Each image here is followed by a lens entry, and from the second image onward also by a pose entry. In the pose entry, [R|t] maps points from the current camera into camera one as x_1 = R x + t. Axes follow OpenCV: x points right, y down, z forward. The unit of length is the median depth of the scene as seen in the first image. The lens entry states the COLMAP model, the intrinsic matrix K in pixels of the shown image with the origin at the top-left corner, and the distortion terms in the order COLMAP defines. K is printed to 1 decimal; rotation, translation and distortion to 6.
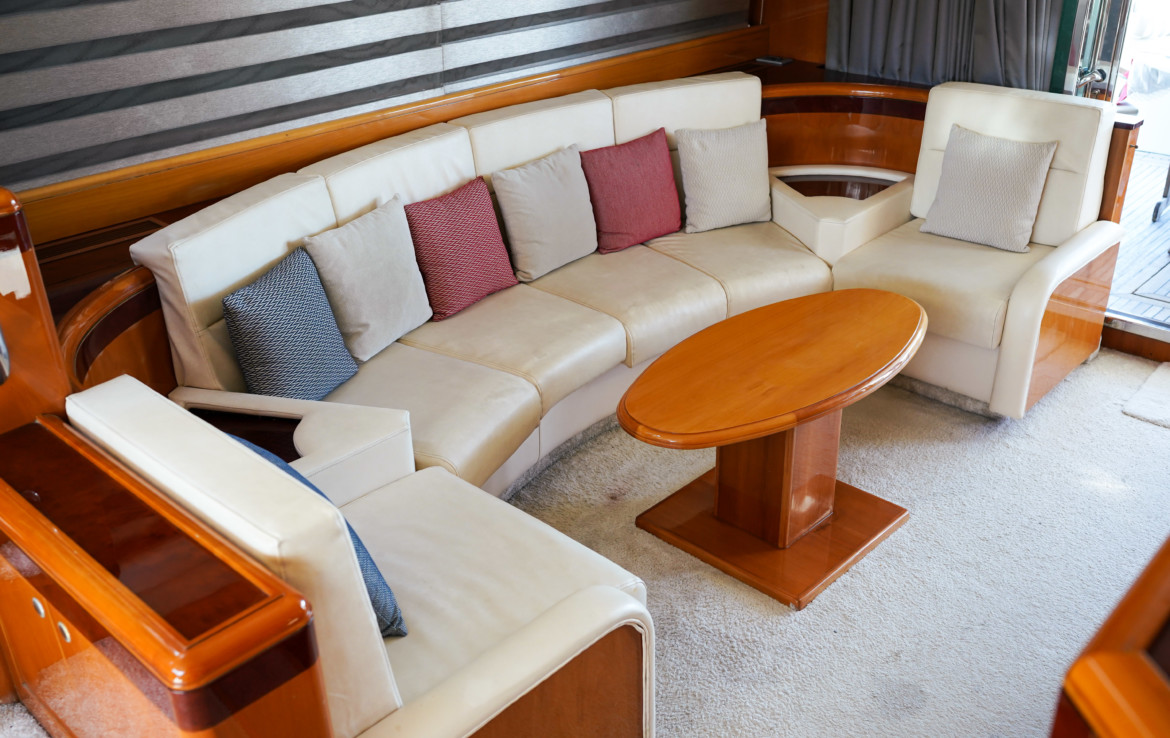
lens RADIAL K [[1105.4, 0, 585.0], [0, 1105.4, 369.0], [0, 0, 1]] dist [-0.007467, 0.026935]
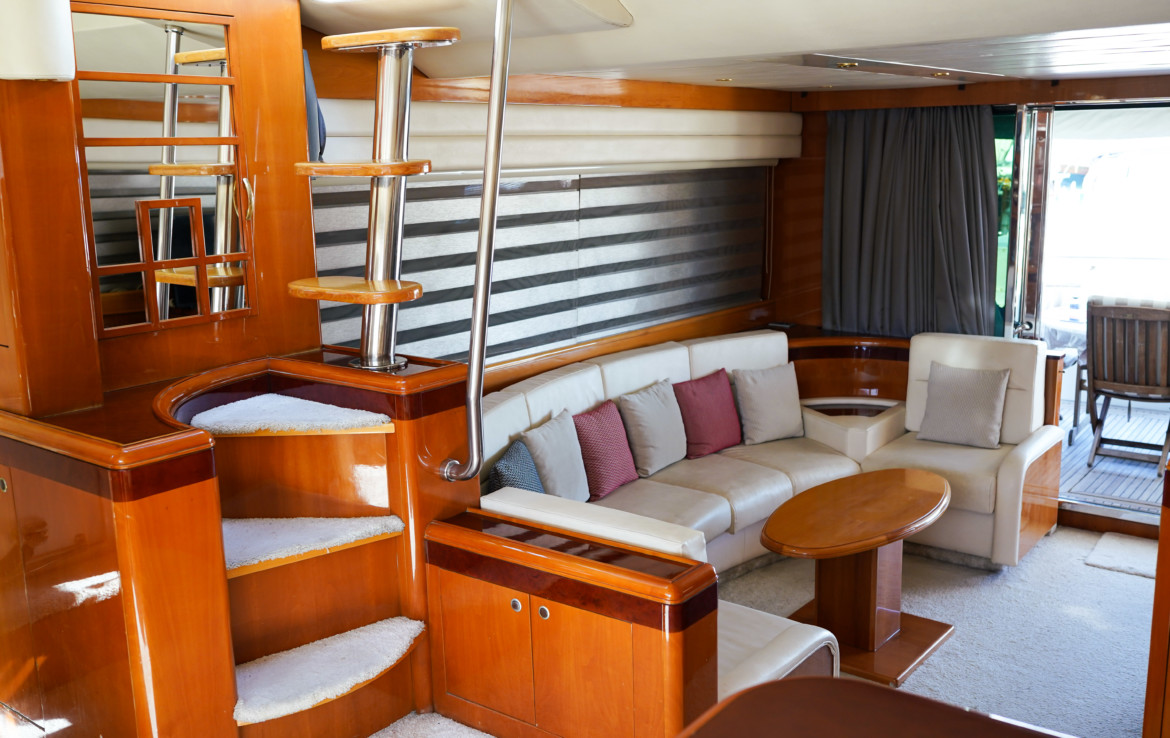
lens RADIAL K [[1105.4, 0, 585.0], [0, 1105.4, 369.0], [0, 0, 1]] dist [-0.007467, 0.026935]
pose [[0.995350, -0.019474, 0.094338, -0.233467], [0.043859, 0.963565, -0.263854, 0.136045], [-0.085763, 0.266764, 0.959938, -0.289366]]
